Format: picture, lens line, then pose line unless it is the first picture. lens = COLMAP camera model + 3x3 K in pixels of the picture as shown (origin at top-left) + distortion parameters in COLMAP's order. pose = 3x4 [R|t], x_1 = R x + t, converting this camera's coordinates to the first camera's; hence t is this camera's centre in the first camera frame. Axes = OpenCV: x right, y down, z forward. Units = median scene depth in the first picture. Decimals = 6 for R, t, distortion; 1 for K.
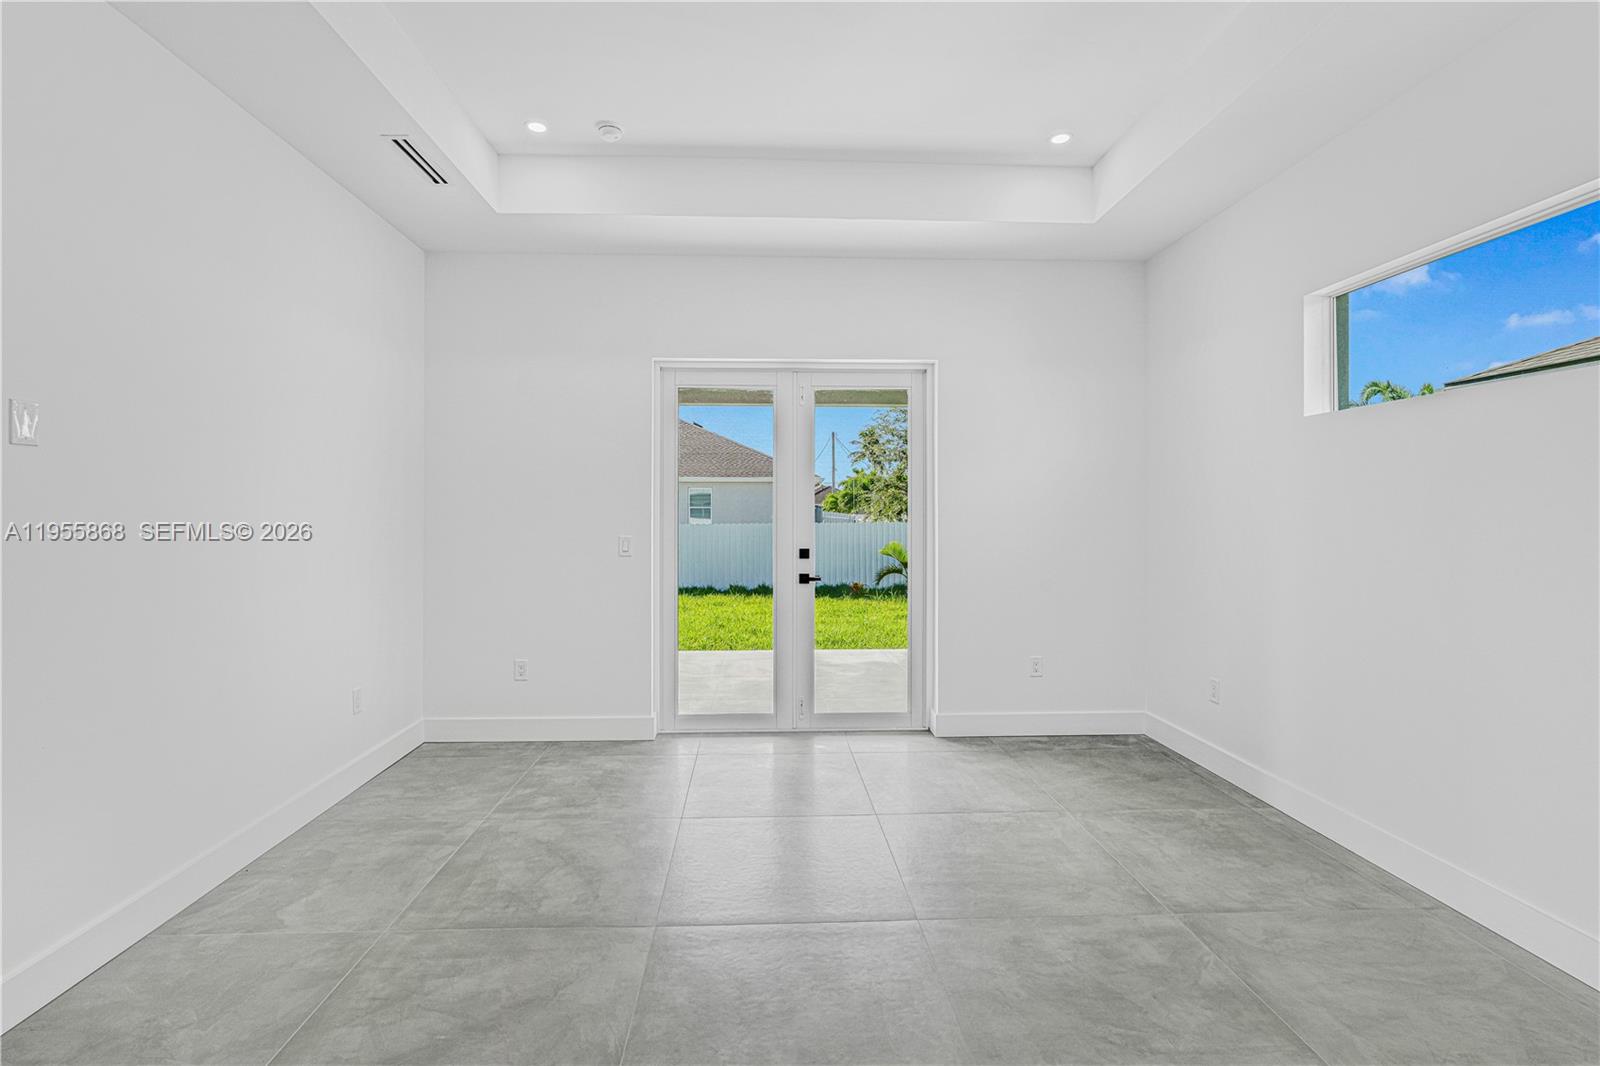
lens RADIAL K [[742.6, 0, 791.5], [0, 742.6, 519.8], [0, 0, 1]] dist [-0.005560, 0.005118]
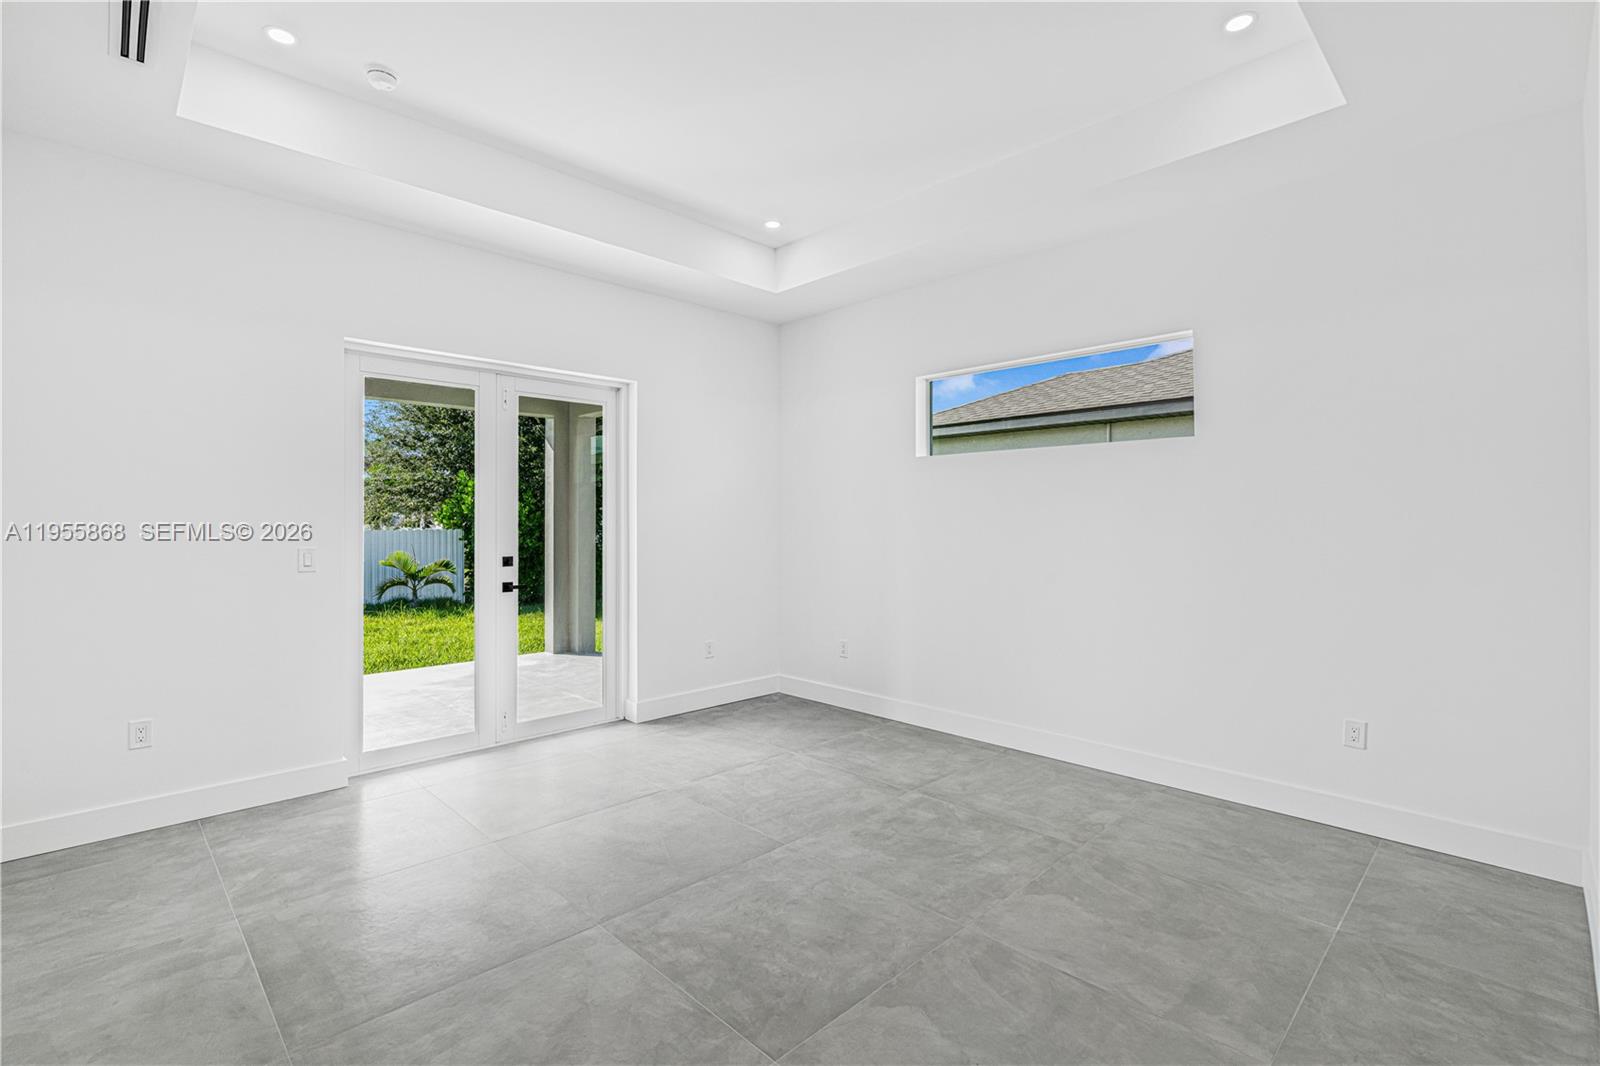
lens RADIAL K [[742.6, 0, 767.2], [0, 742.6, 528.1], [0, 0, 1]] dist [-0.005560, 0.005118]
pose [[0.749118, -0.005407, 0.662414, -0.437222], [0.003841, 0.999985, 0.003819, -0.001100], [-0.662425, -0.000317, 0.749128, 0.050579]]
